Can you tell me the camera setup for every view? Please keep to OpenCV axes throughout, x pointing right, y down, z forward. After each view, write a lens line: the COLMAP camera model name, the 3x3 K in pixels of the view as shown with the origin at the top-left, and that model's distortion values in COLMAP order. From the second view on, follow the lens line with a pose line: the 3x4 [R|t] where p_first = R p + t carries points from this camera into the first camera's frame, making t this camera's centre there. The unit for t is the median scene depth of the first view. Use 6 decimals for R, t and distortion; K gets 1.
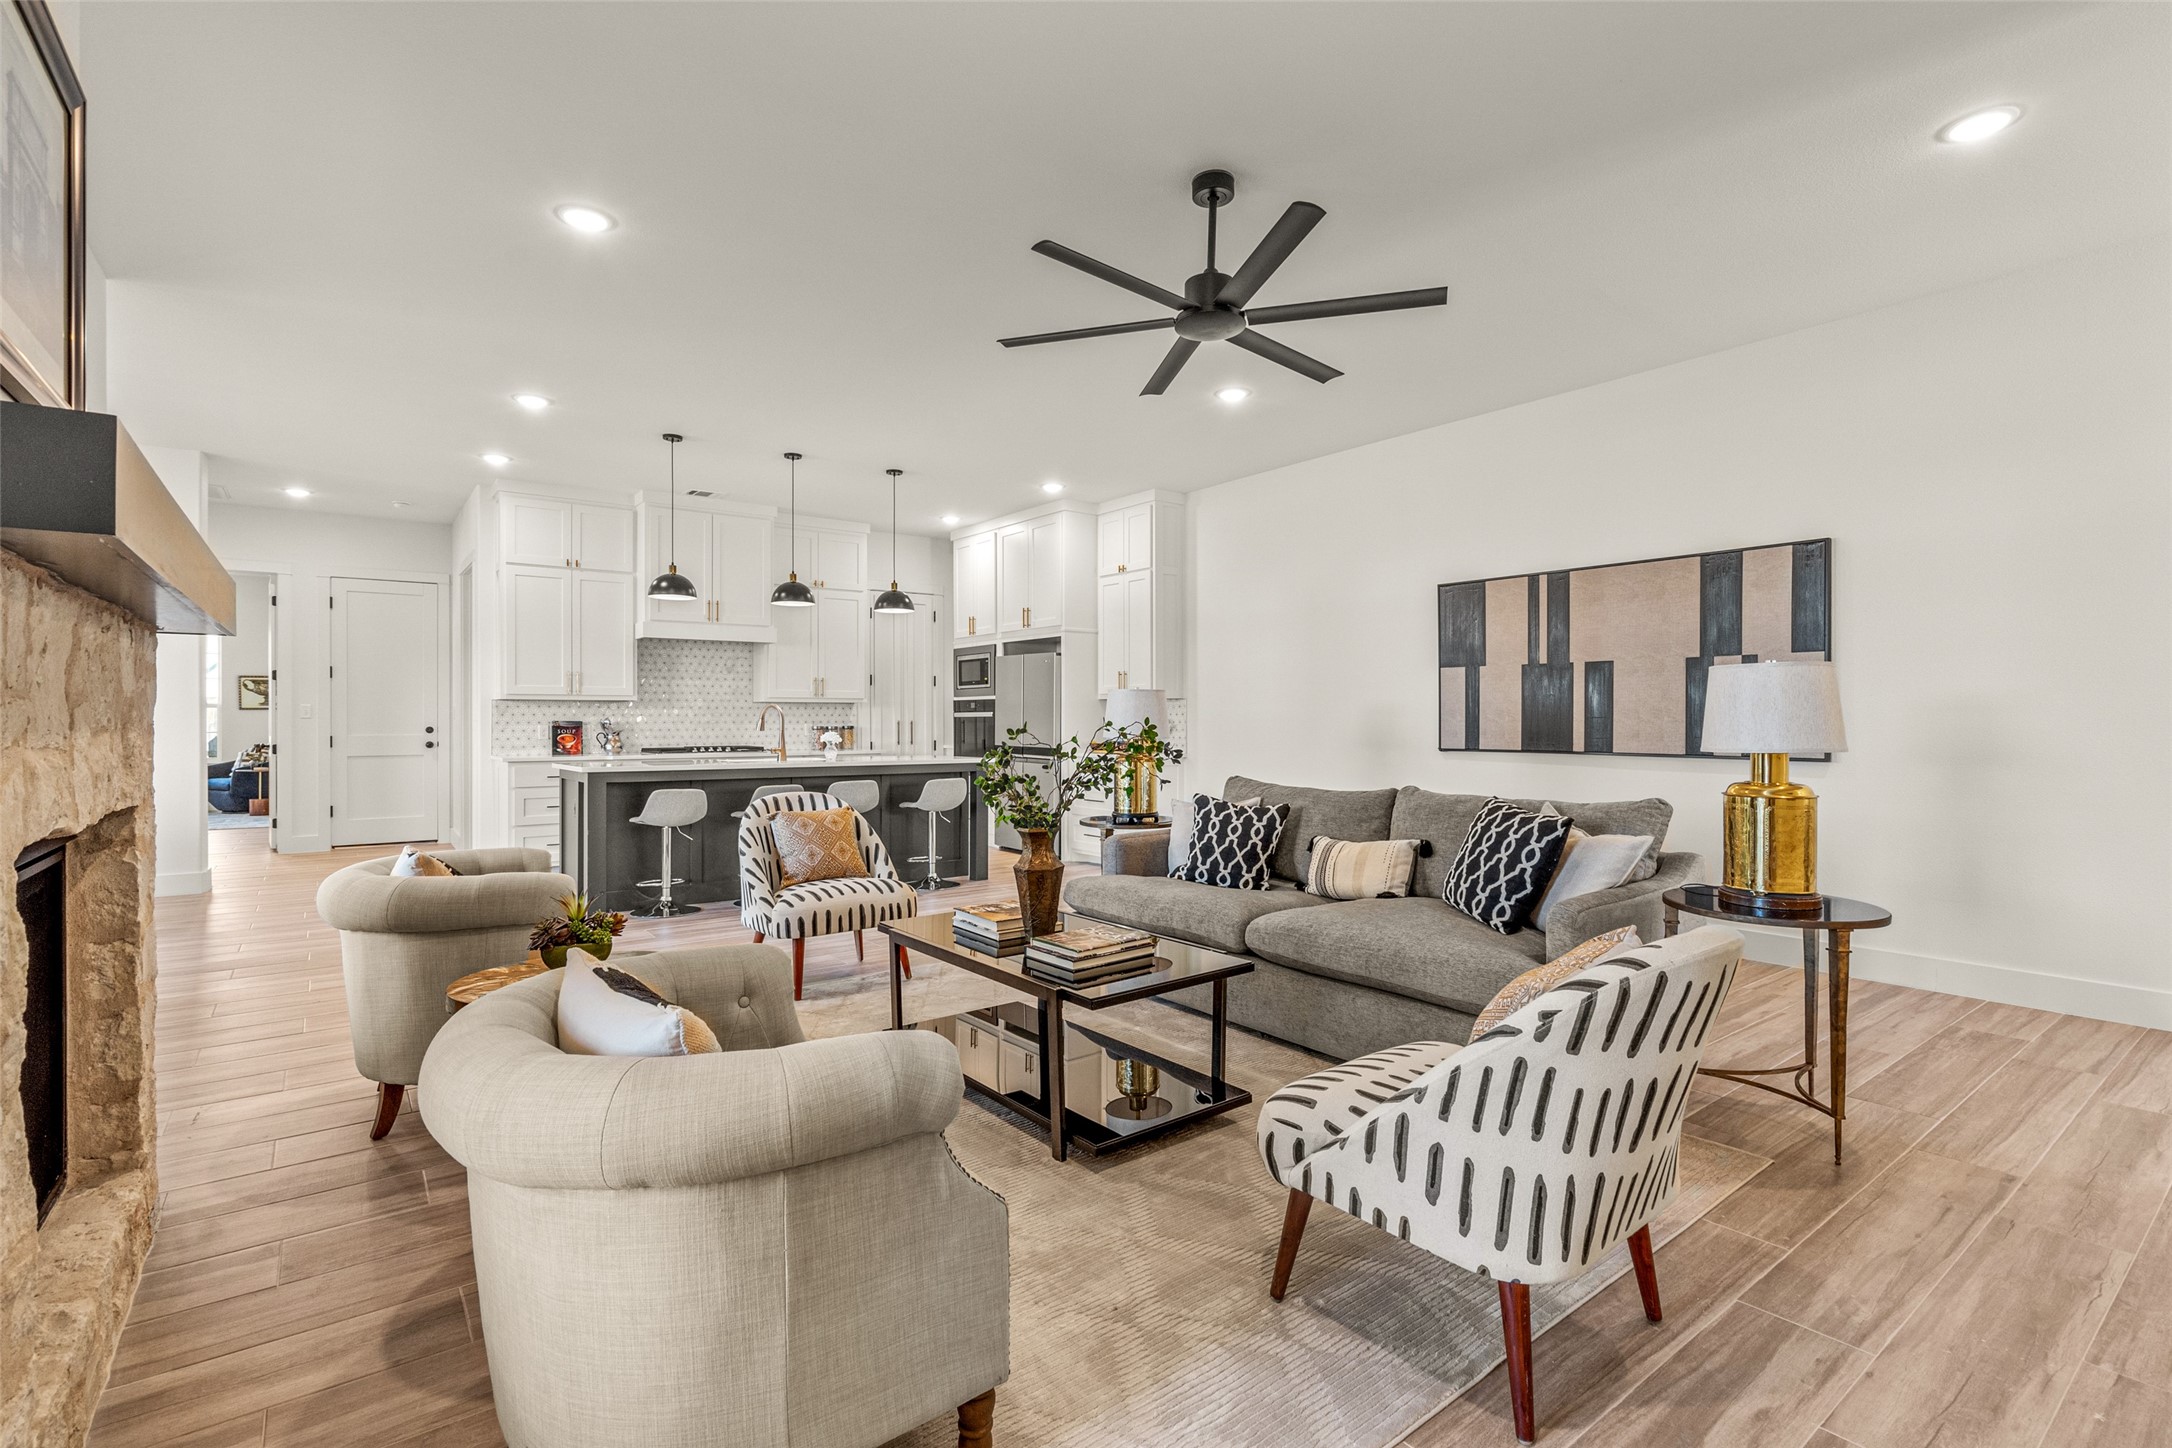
lens RADIAL K [[974.9, 0, 1059.7], [0, 974.9, 715.5], [0, 0, 1]] dist [0.015393, 0.000217]
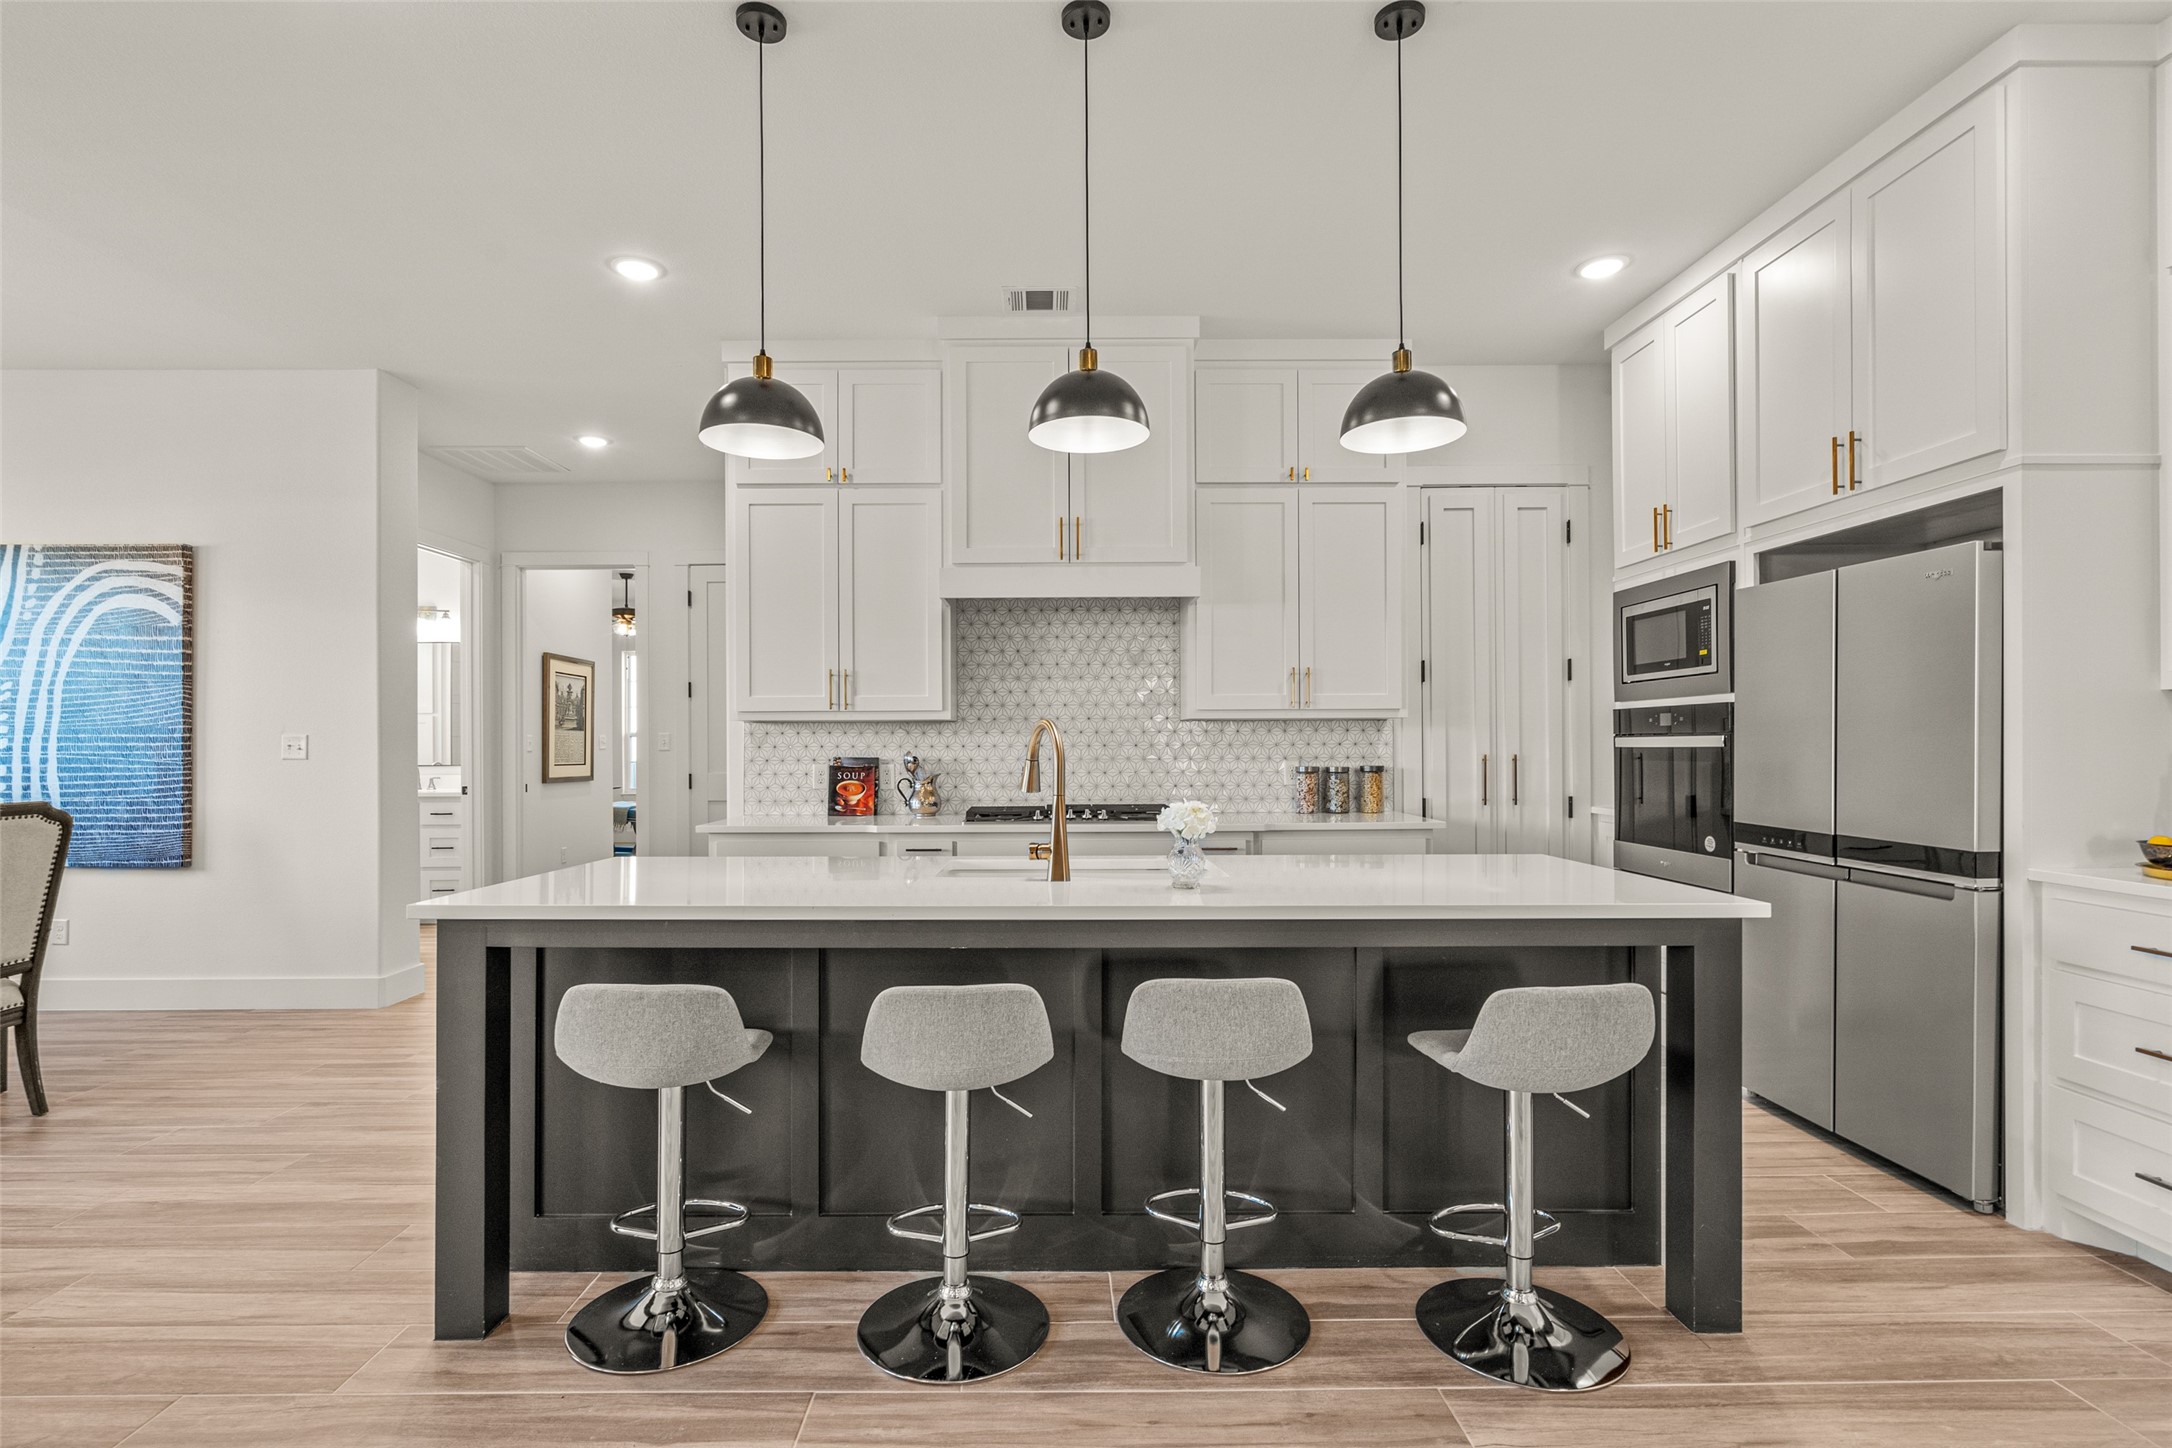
lens RADIAL K [[1009.8, 0, 1068.3], [0, 1009.8, 744.0], [0, 0, 1]] dist [-0.001529, 0.000852]
pose [[0.817720, -0.003754, -0.575603, -0.053609], [0.006306, 0.999977, 0.002438, -0.002710], [0.575581, -0.005623, 0.817725, 0.540805]]
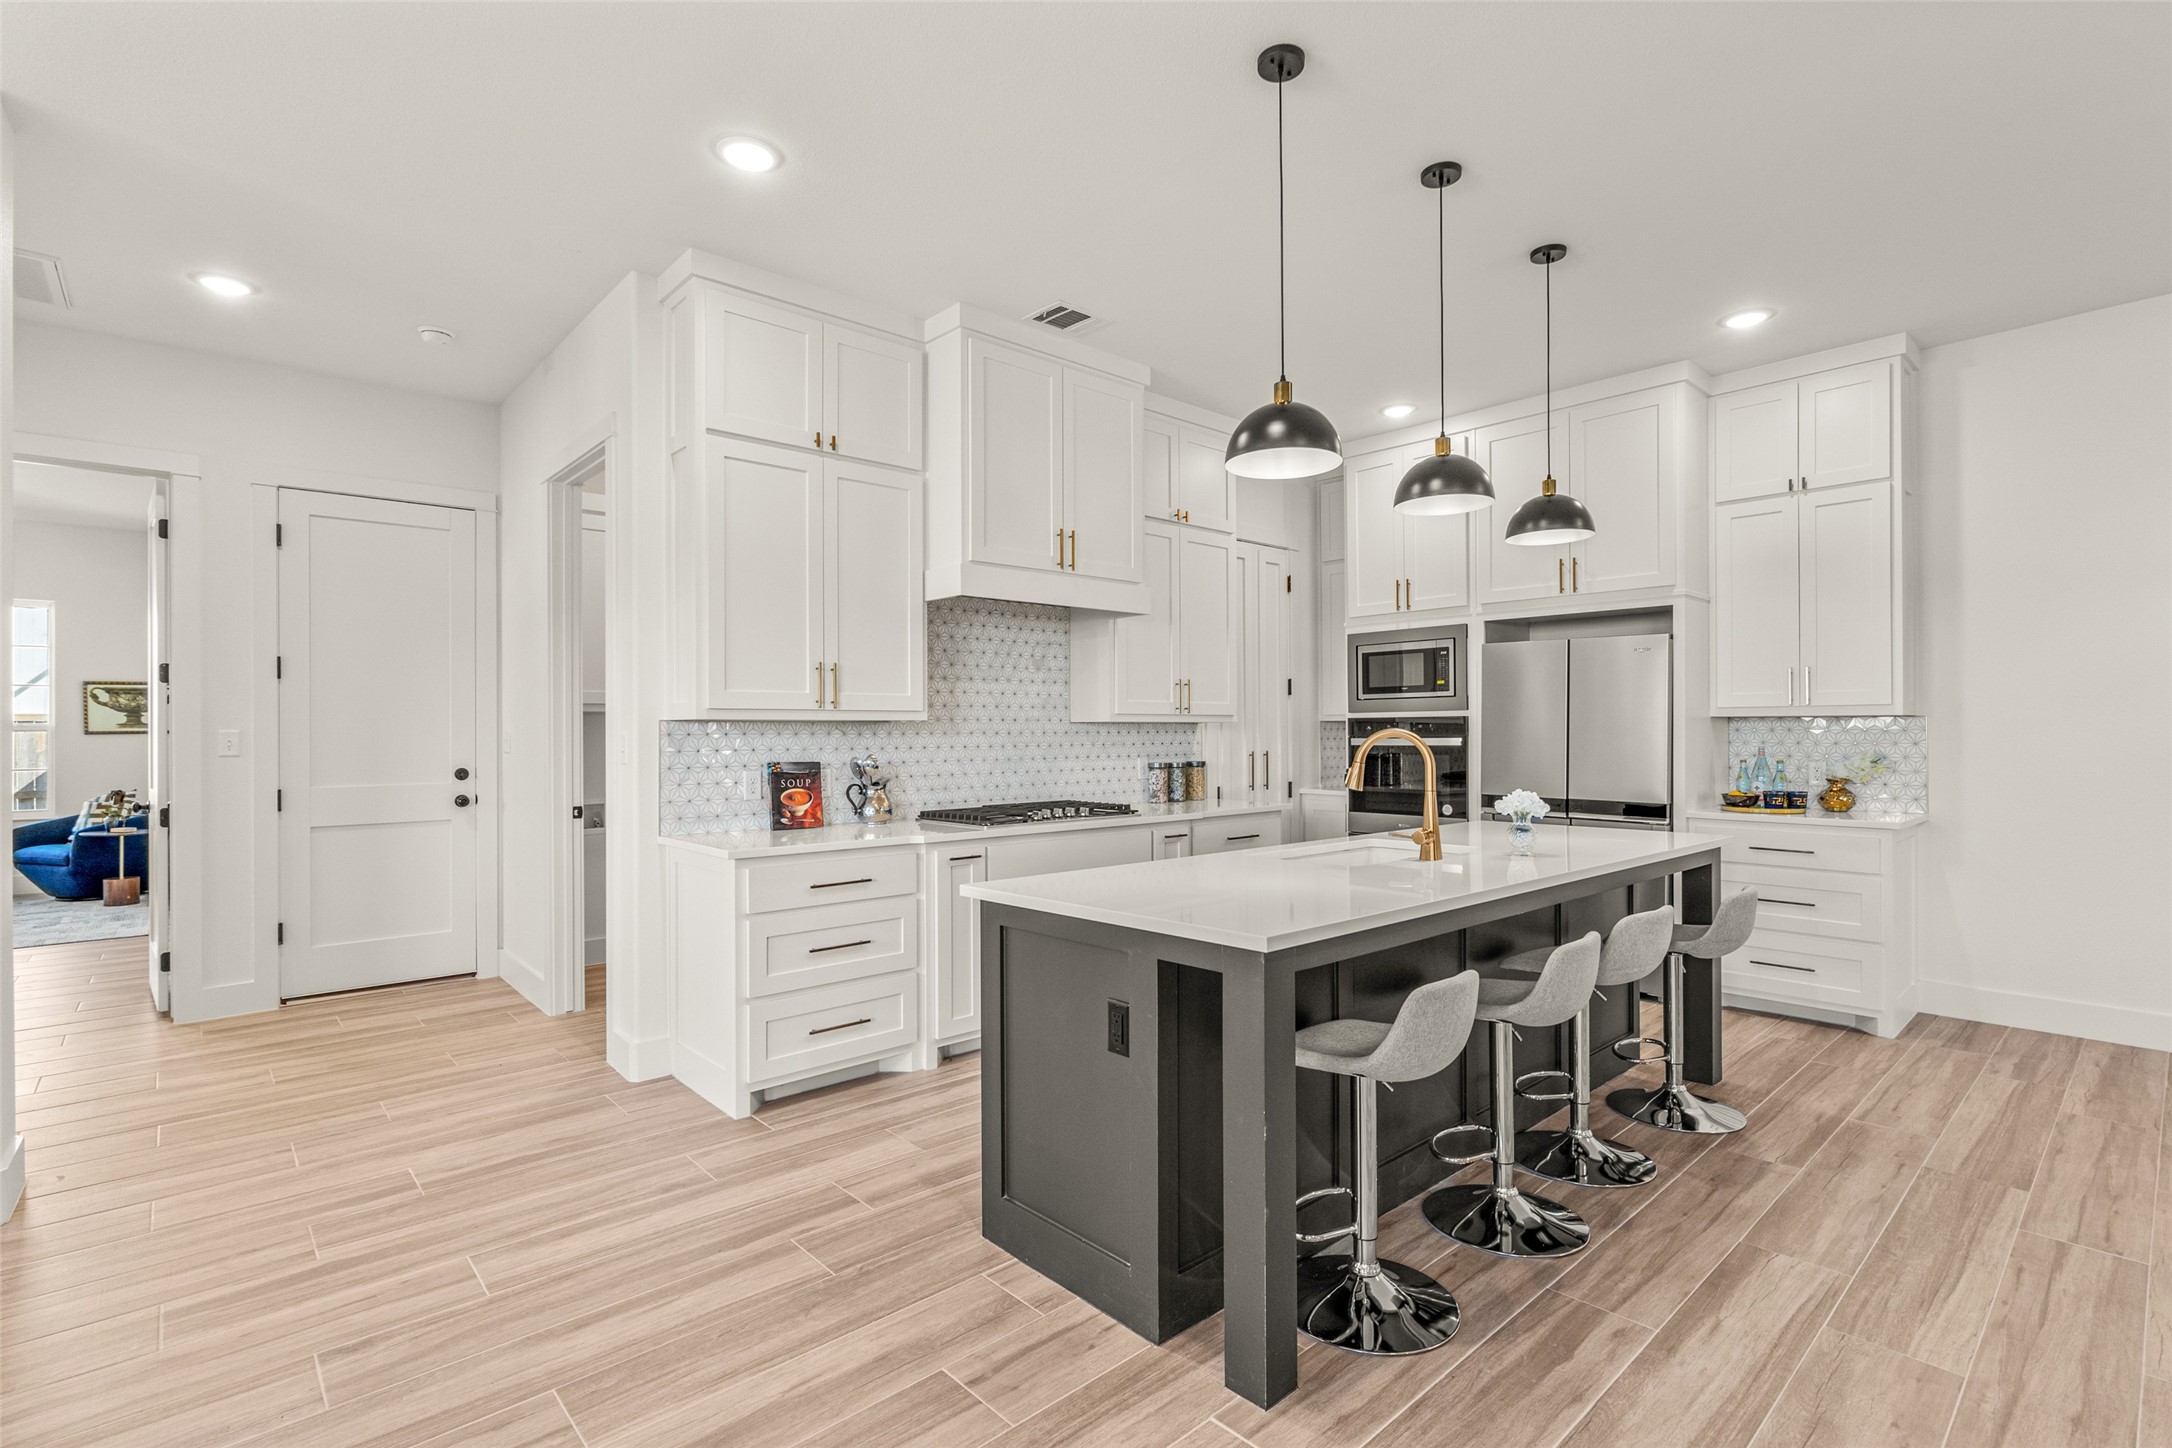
lens RADIAL K [[991.5, 0, 1095.9], [0, 991.5, 727.0], [0, 0, 1]] dist [-0.002829, 0.000713]
pose [[0.994475, -0.003703, 0.104905, -0.371390], [0.003998, 0.999989, -0.002598, -0.009691], [-0.104894, 0.003003, 0.994479, 0.439520]]
